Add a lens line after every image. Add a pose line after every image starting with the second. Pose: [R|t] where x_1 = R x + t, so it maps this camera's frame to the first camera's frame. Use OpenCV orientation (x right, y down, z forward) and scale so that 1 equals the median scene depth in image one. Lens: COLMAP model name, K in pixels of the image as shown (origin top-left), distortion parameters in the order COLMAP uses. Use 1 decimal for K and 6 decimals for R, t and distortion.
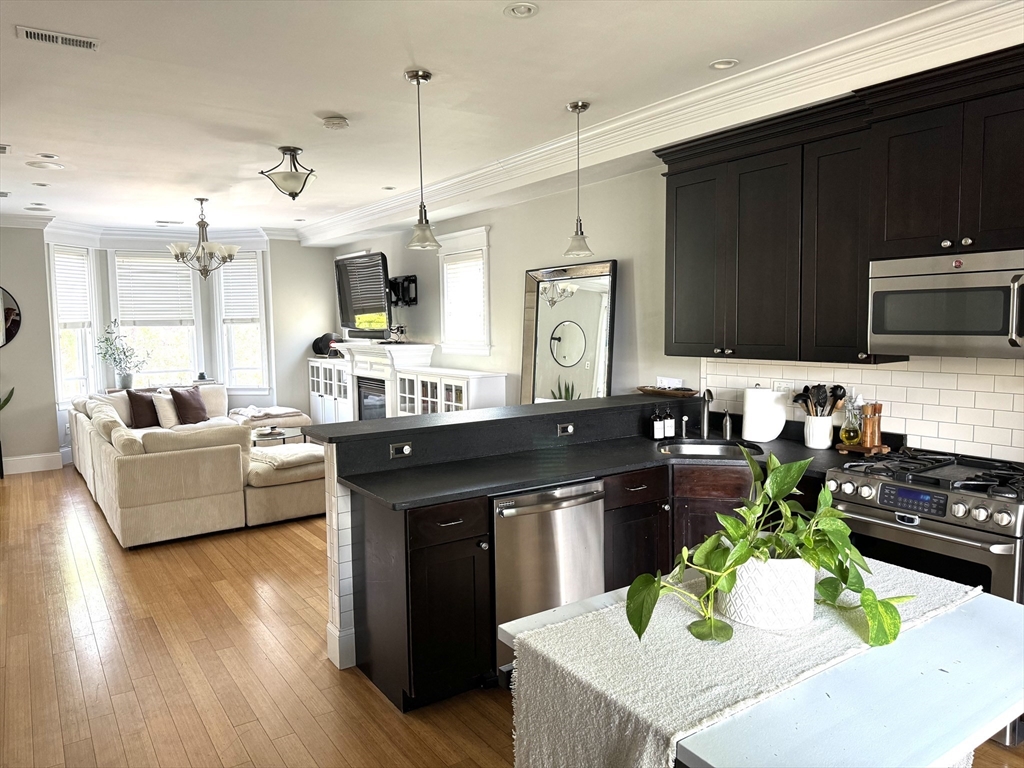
lens RADIAL K [[723.3, 0, 512.0], [0, 723.3, 384.0], [0, 0, 1]] dist [0.138017, -0.196812]
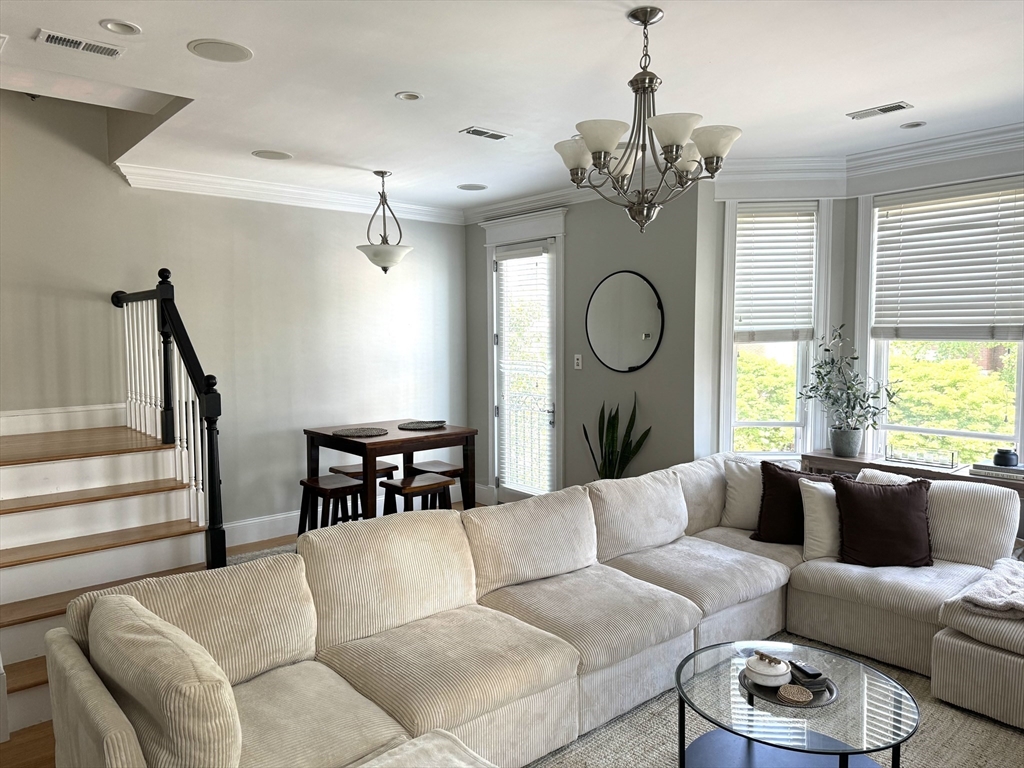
lens RADIAL K [[724.3, 0, 509.2], [0, 724.3, 388.3], [0, 0, 1]] dist [0.094773, -0.102405]
pose [[0.092889, 0.092740, -0.991348, -0.055057], [-0.083875, 0.992843, 0.085020, -0.147847], [0.992137, 0.075252, 0.100003, 1.560572]]
